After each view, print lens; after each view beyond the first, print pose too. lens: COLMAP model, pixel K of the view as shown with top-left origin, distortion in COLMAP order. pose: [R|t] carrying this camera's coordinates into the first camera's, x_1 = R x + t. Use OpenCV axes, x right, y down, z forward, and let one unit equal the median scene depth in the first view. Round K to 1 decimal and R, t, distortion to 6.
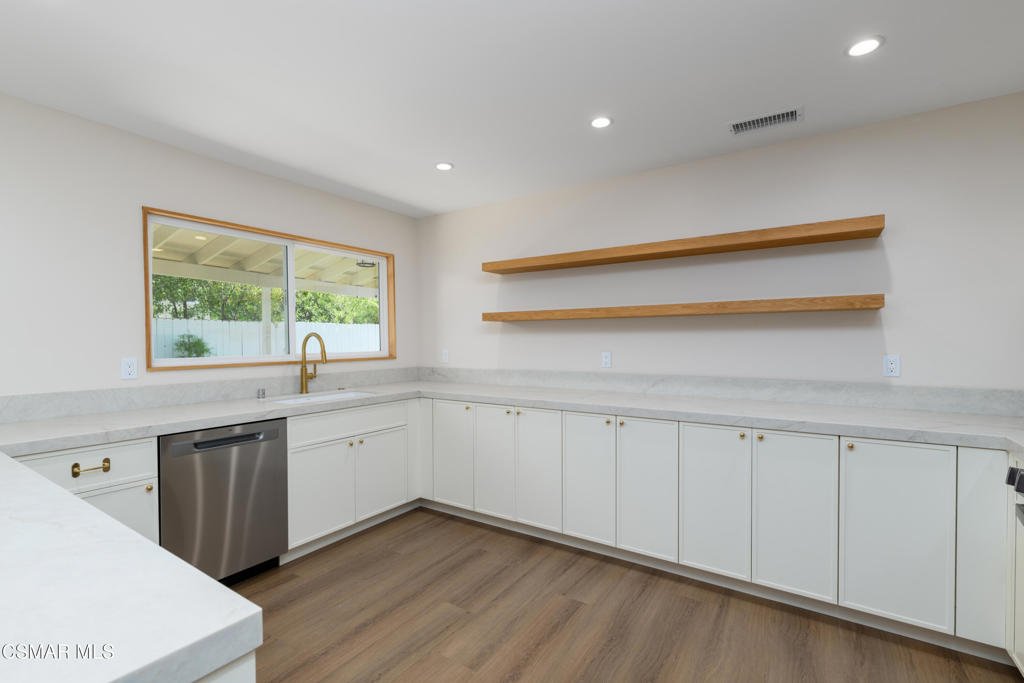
lens RADIAL K [[465.4, 0, 507.3], [0, 465.4, 353.5], [0, 0, 1]] dist [-0.002560, -0.000277]
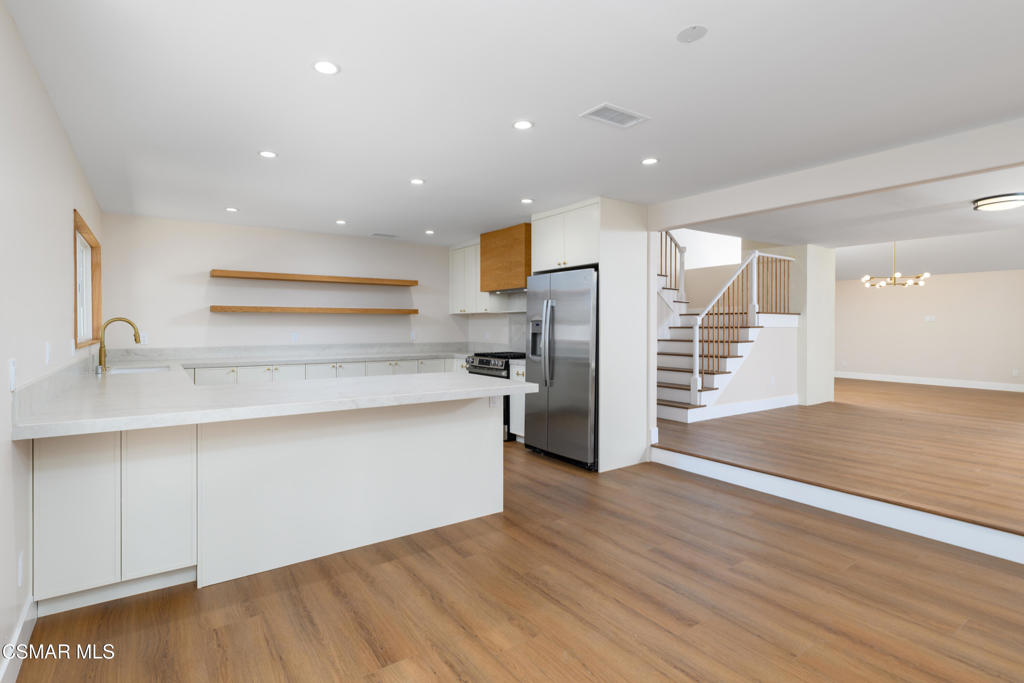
lens RADIAL K [[496.9, 0, 475.6], [0, 496.9, 325.9], [0, 0, 1]] dist [0.005478, 0.000422]
pose [[0.391200, 0.006647, 0.920282, -1.229058], [0.024568, 0.999542, -0.017662, 0.021203], [-0.919978, 0.029519, 0.390858, -0.325455]]
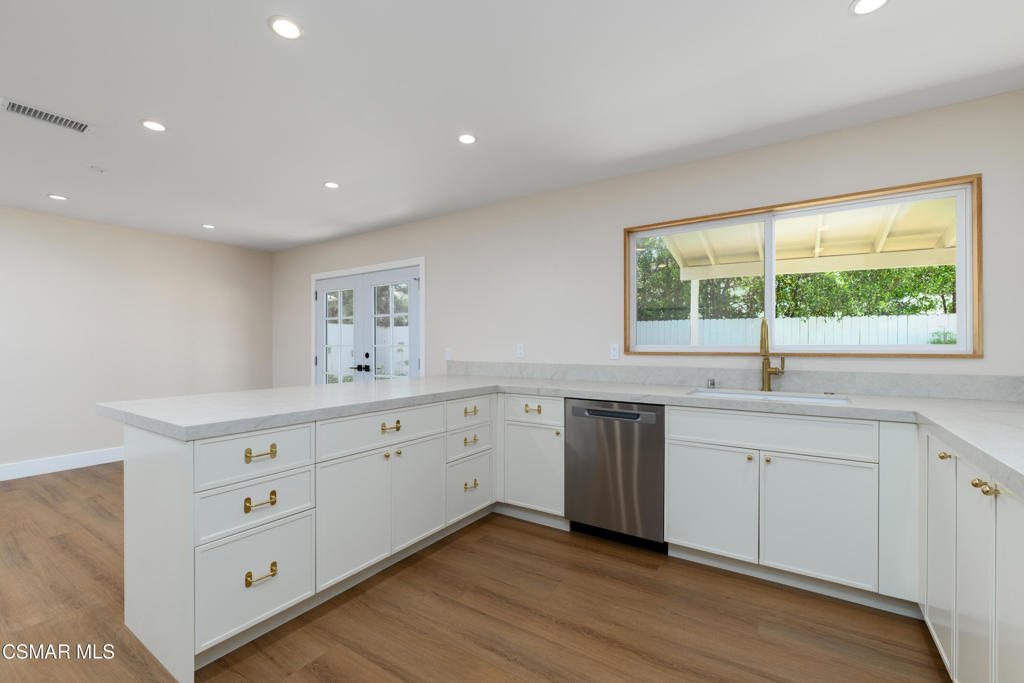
lens RADIAL K [[433.1, 0, 514.8], [0, 433.1, 351.9], [0, 0, 1]] dist [0.001632, -0.000065]
pose [[0.009337, 0.021610, -0.999723, 0.353454], [-0.030128, 0.999319, 0.021320, 0.011400], [0.999502, 0.029920, 0.009982, 0.544930]]
